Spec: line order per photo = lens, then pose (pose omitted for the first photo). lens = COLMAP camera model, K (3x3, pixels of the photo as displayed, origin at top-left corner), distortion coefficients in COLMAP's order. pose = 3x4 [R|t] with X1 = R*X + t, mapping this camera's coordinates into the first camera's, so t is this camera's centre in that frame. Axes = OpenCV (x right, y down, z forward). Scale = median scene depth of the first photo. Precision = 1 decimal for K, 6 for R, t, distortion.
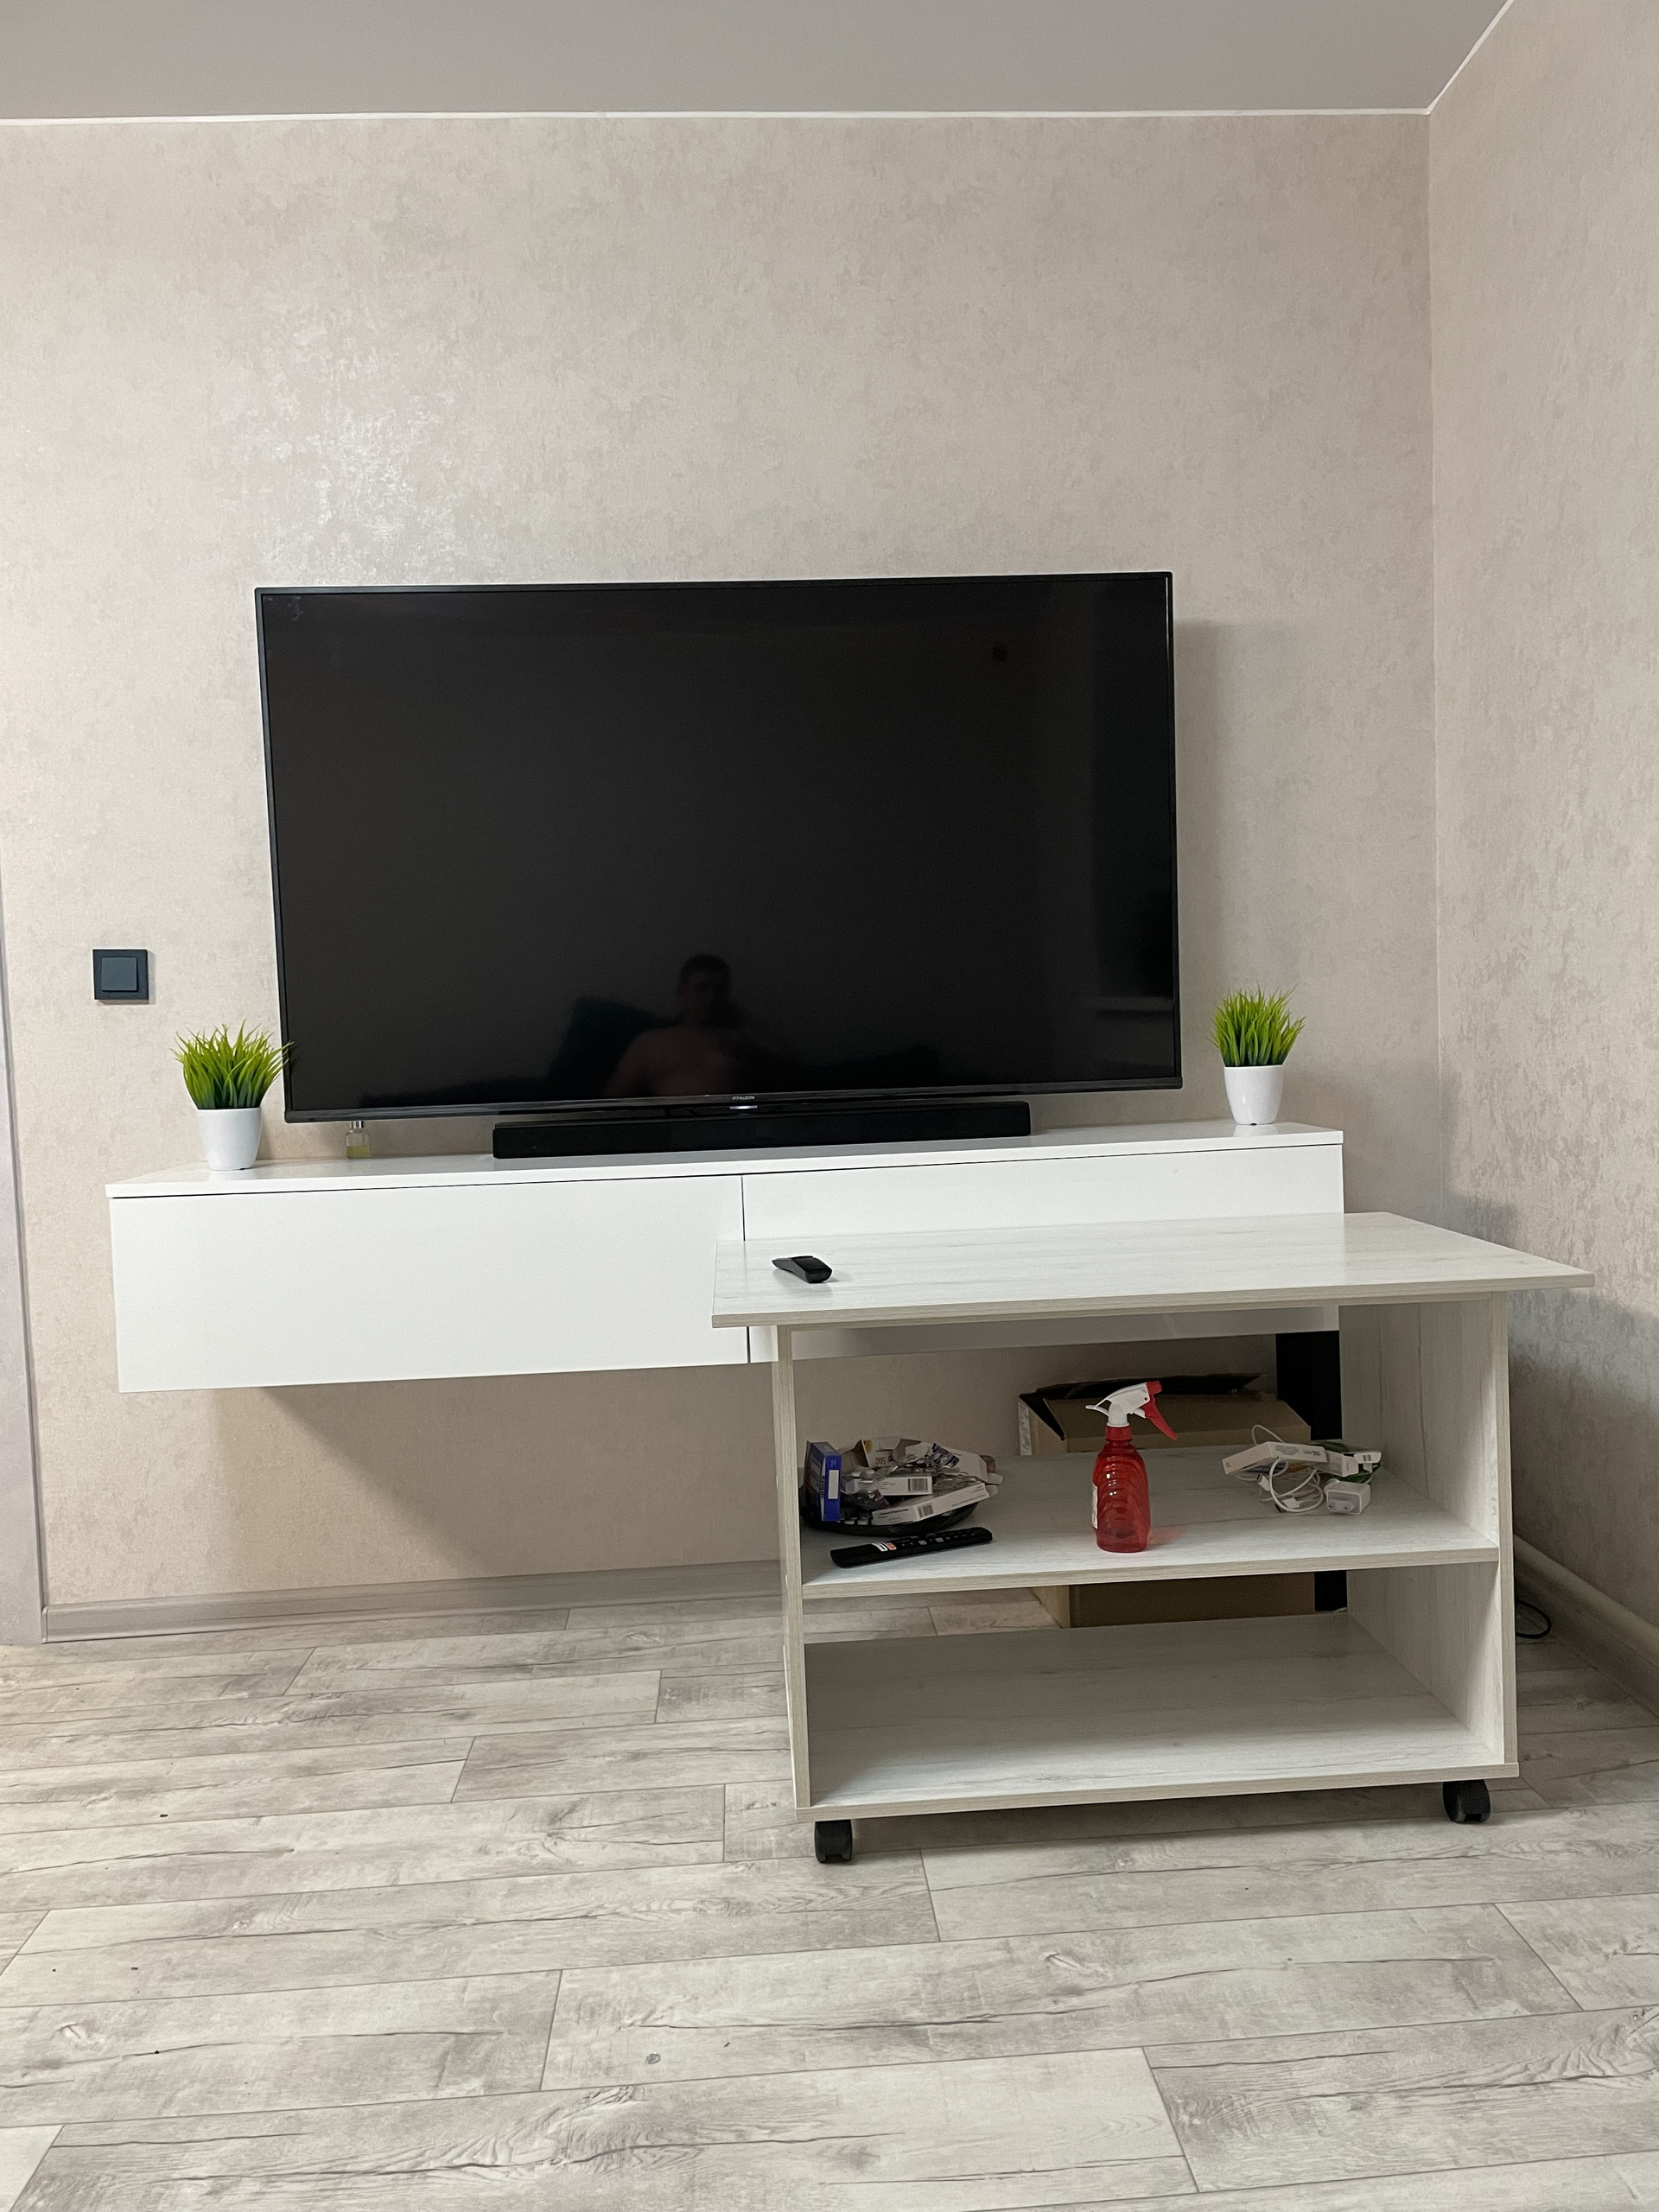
lens RADIAL K [[1677.1, 0, 861.8], [0, 1677.1, 1101.5], [0, 0, 1]] dist [0.102780, -0.129553]
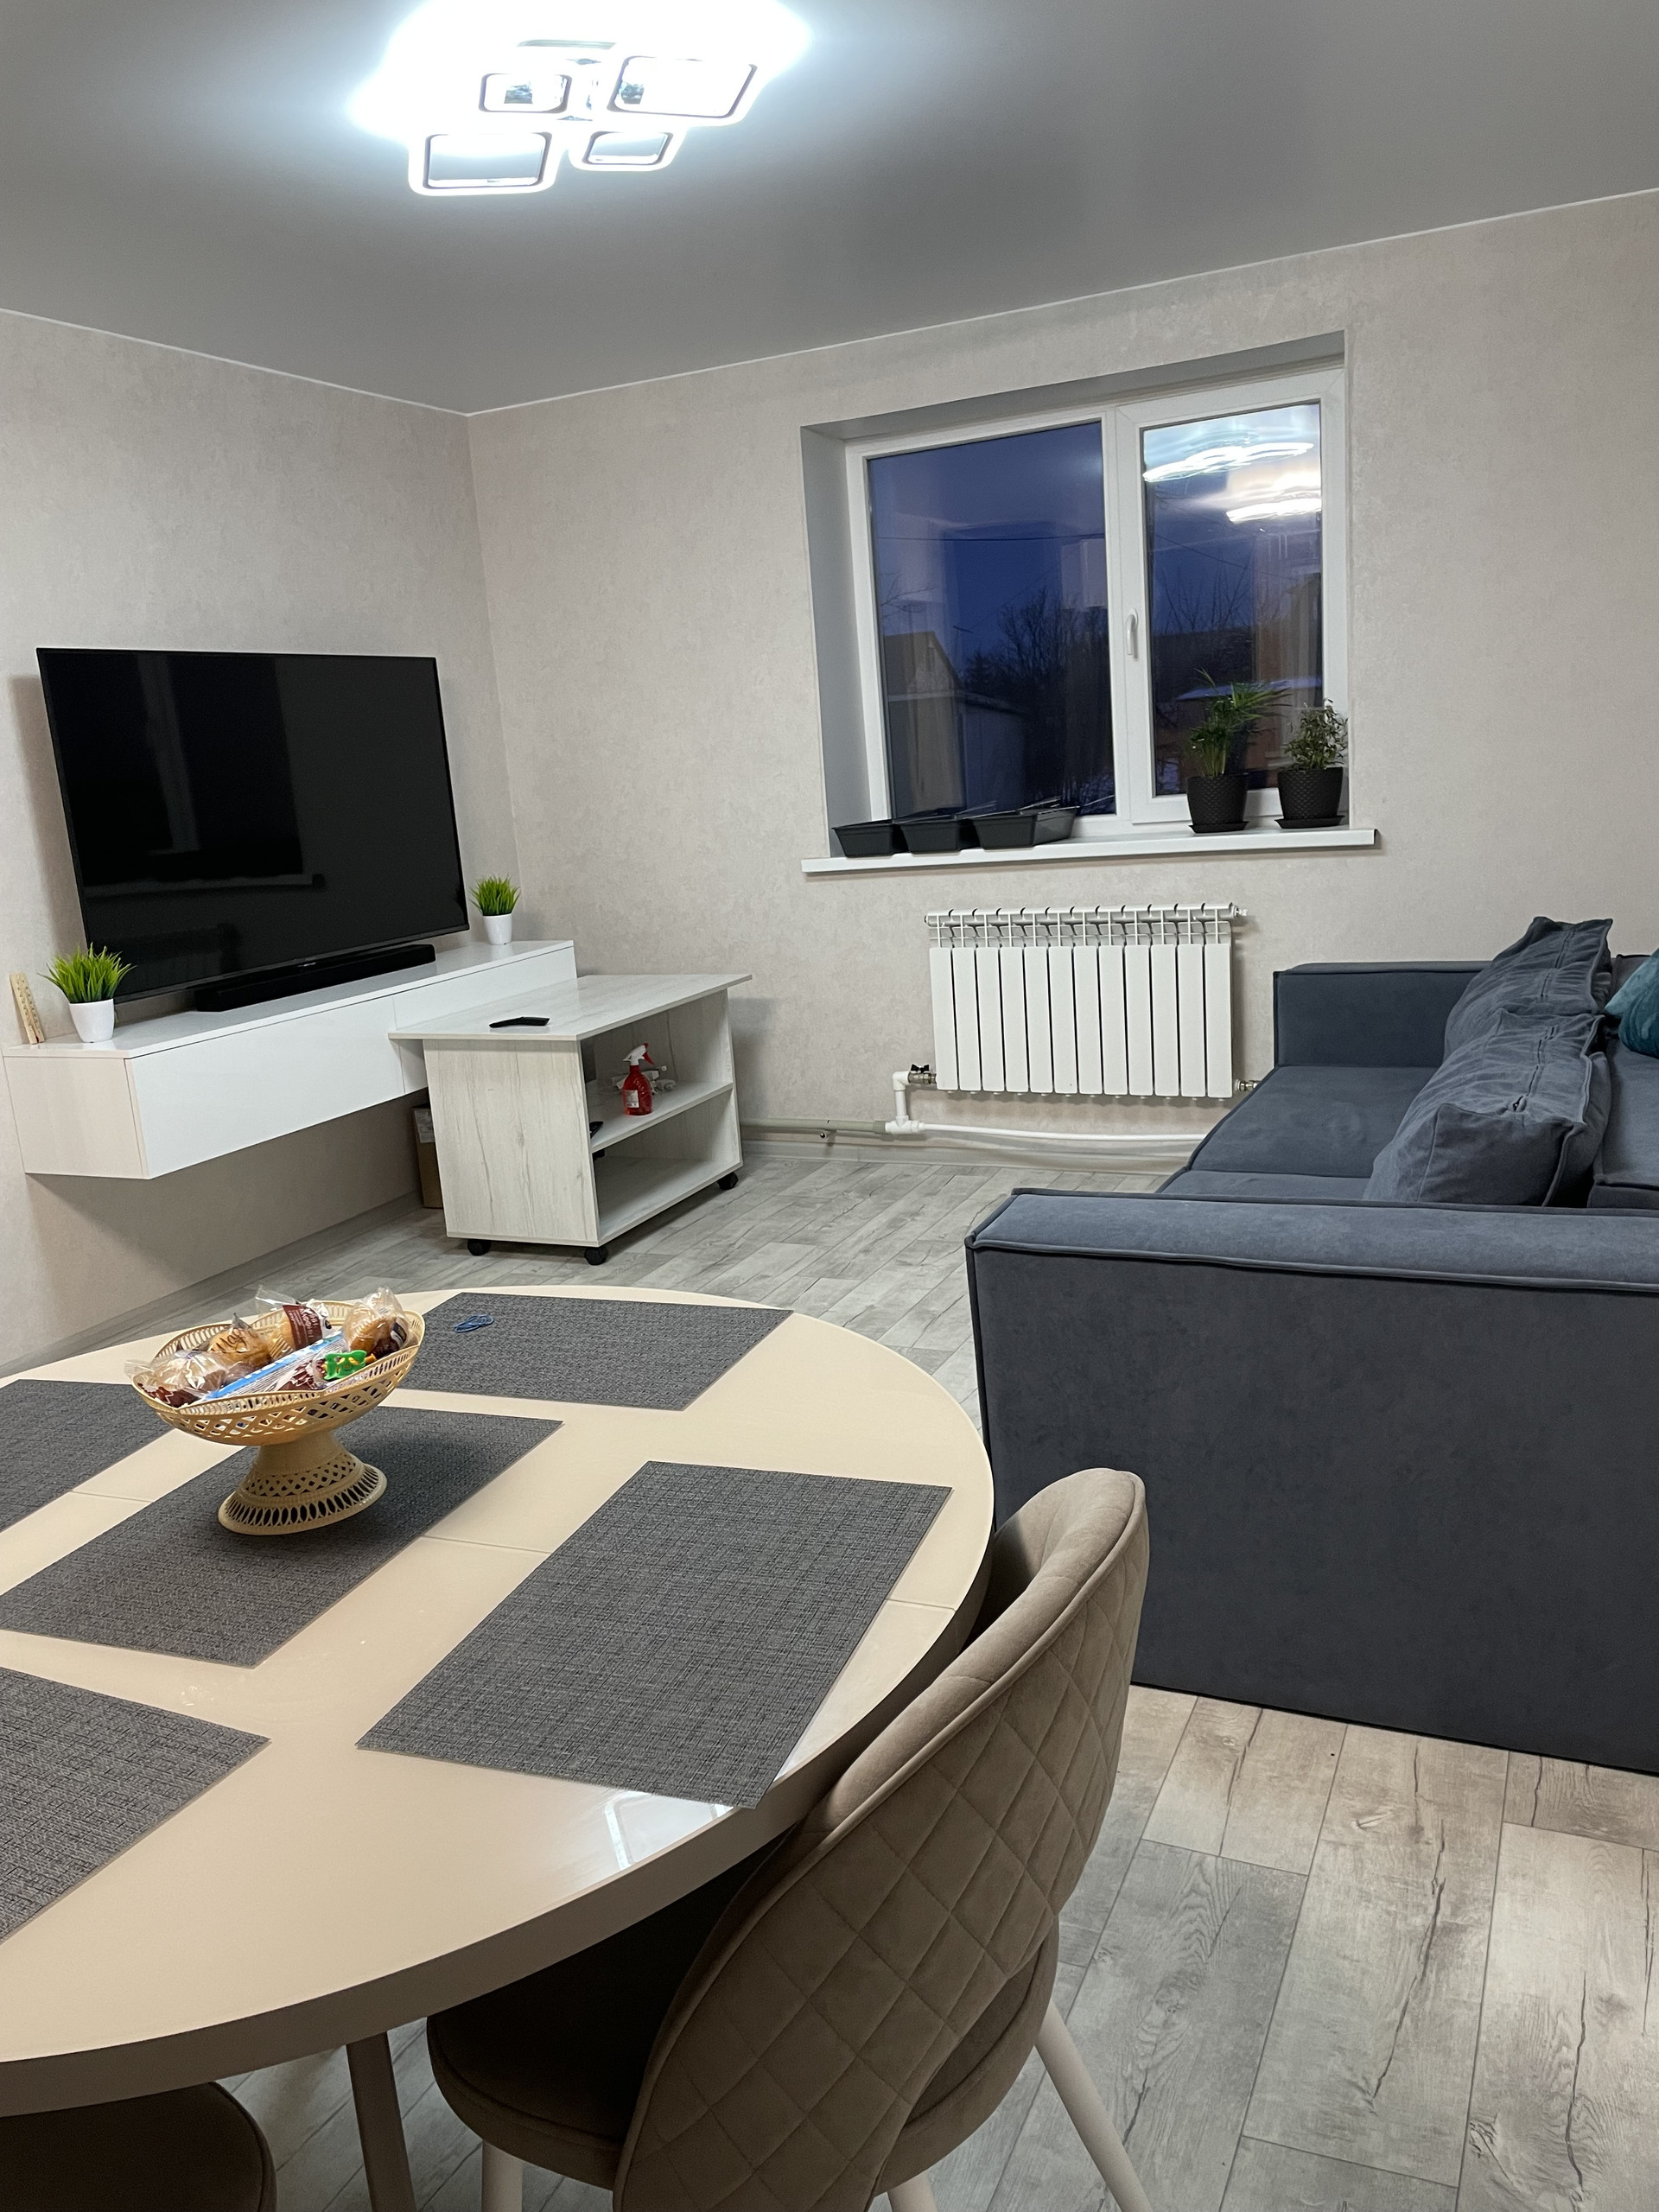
lens RADIAL K [[1658.6, 0, 844.7], [0, 1658.6, 1101.5], [0, 0, 1]] dist [0.098362, -0.130573]
pose [[0.463892, -0.184470, 0.866473, -1.342041], [0.102376, 0.982690, 0.154403, -0.067844], [-0.879957, 0.017080, 0.474747, -0.287021]]
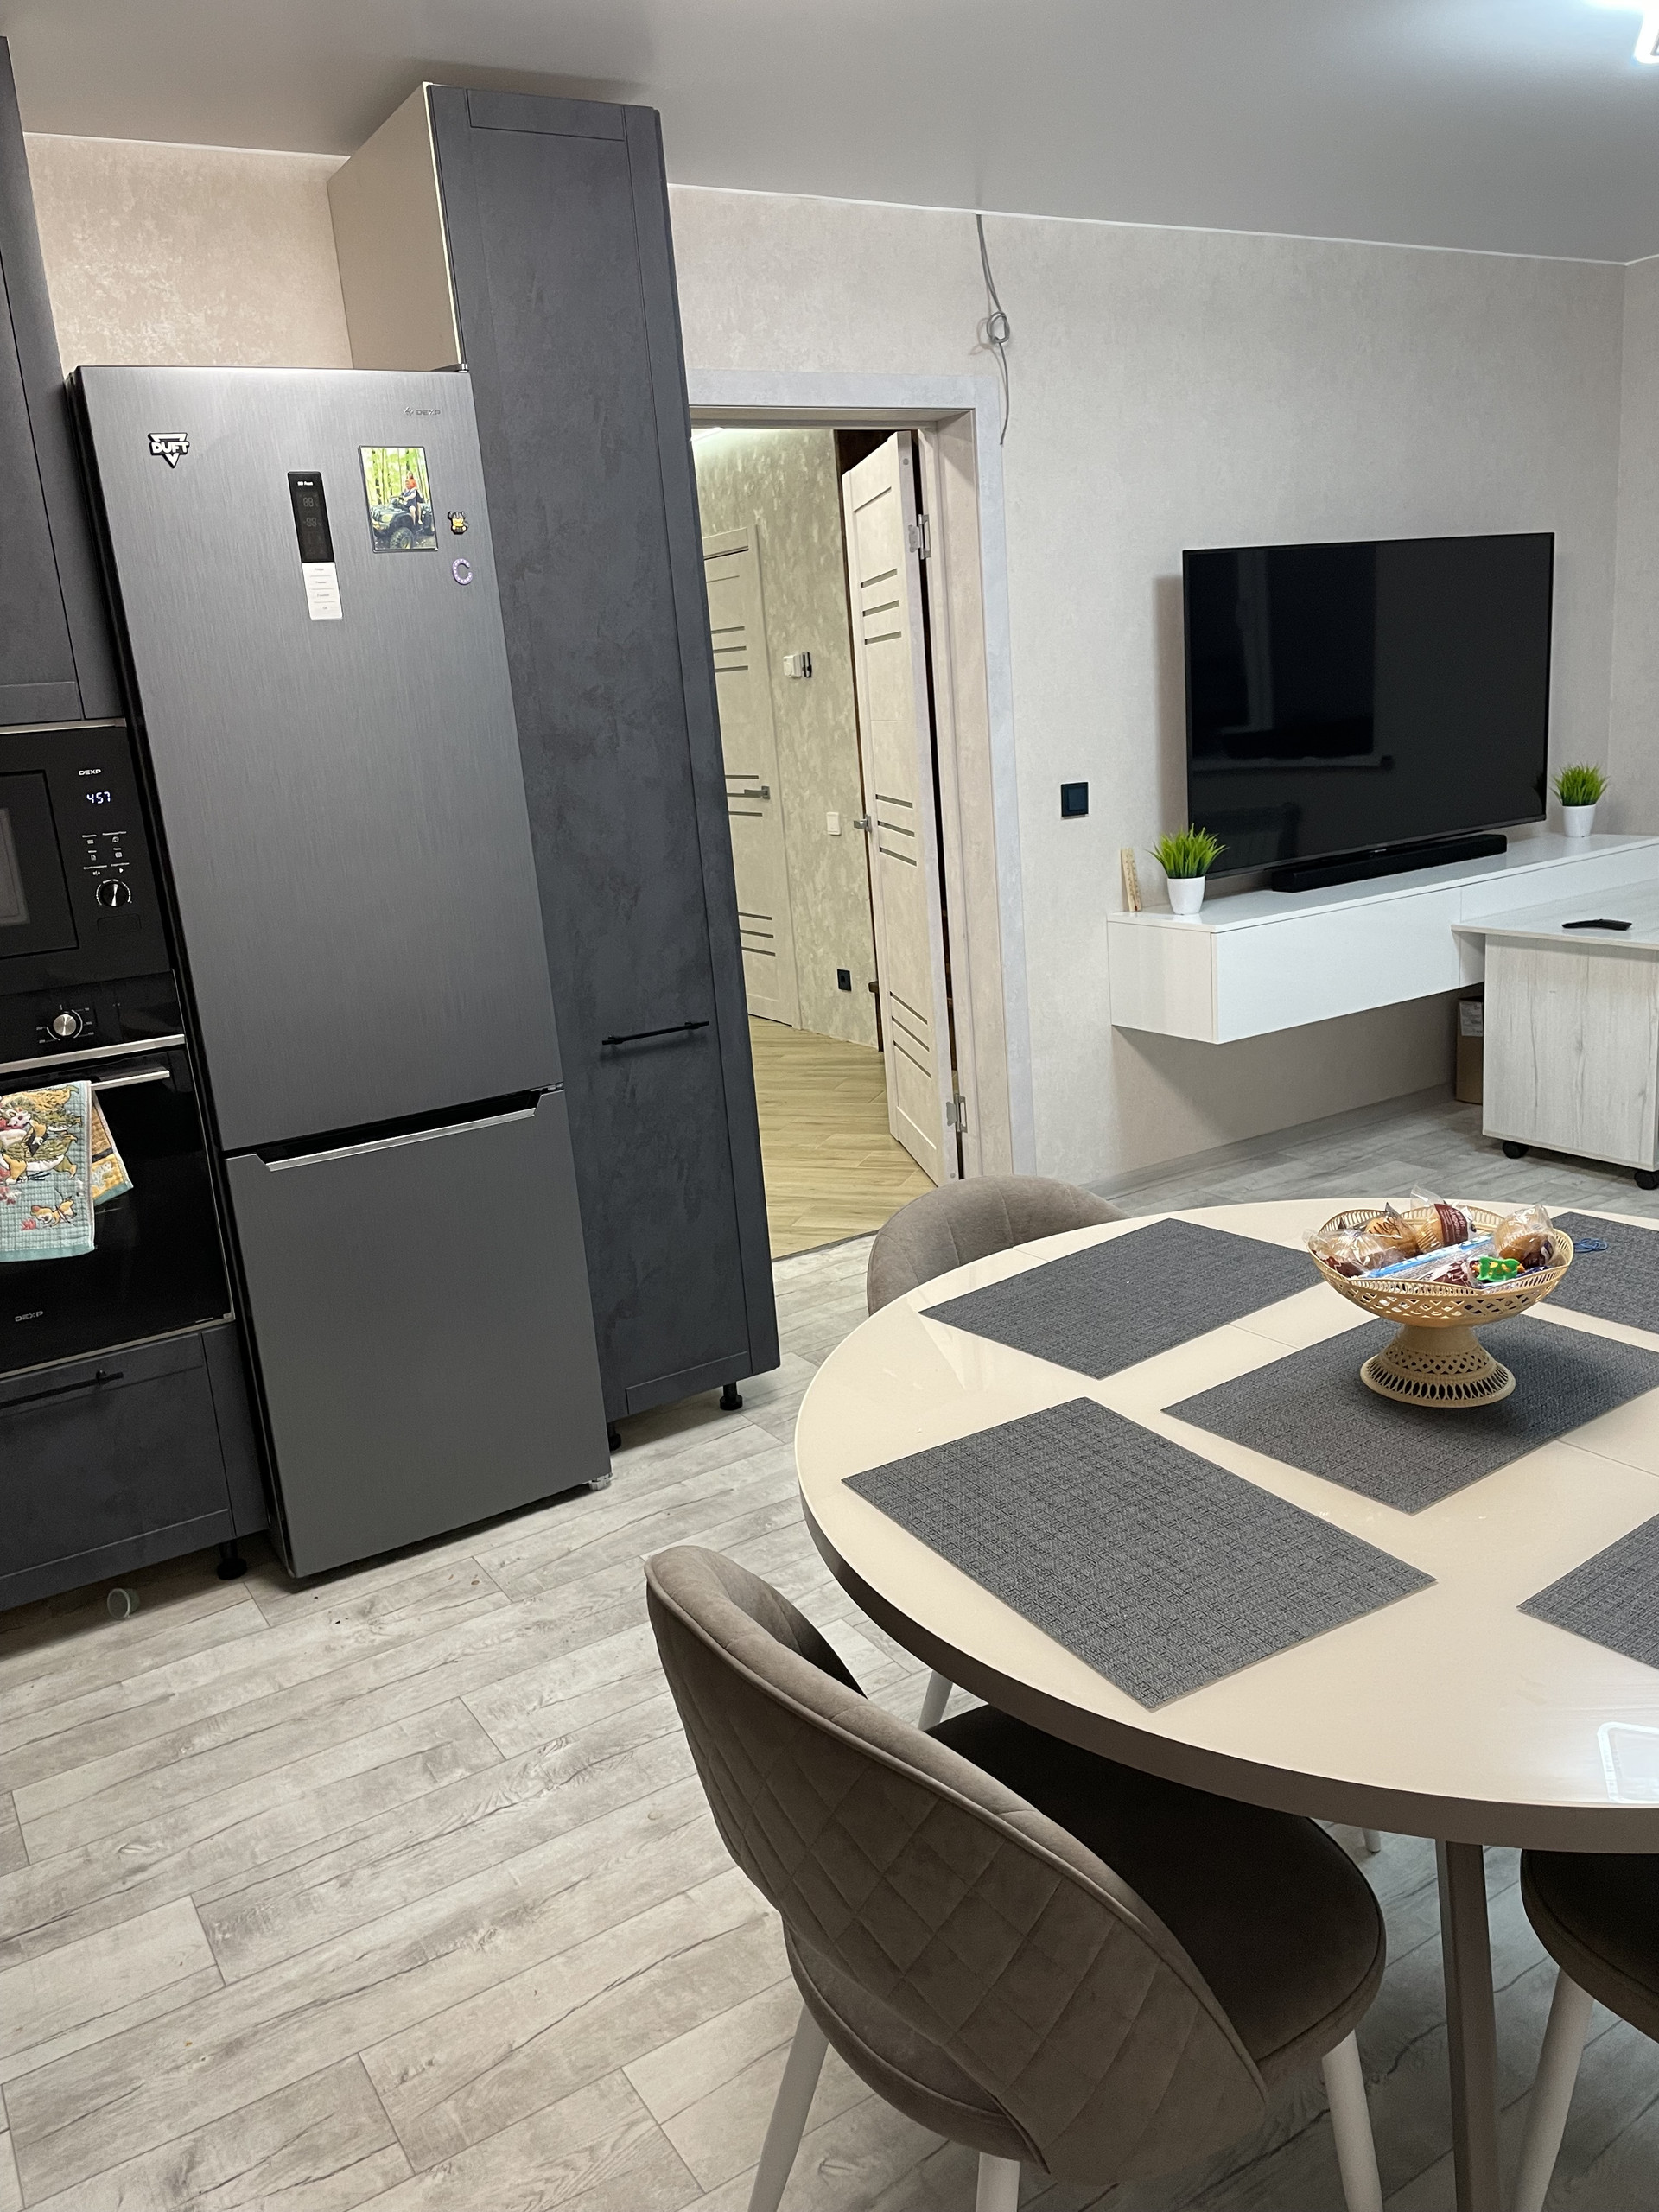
lens RADIAL K [[1658.6, 0, 844.7], [0, 1658.6, 1101.5], [0, 0, 1]] dist [0.098362, -0.130573]
pose [[0.876540, -0.148727, 0.457775, -1.419582], [0.072772, 0.981081, 0.179402, -0.095565], [-0.475796, -0.123940, 0.870780, -0.286794]]
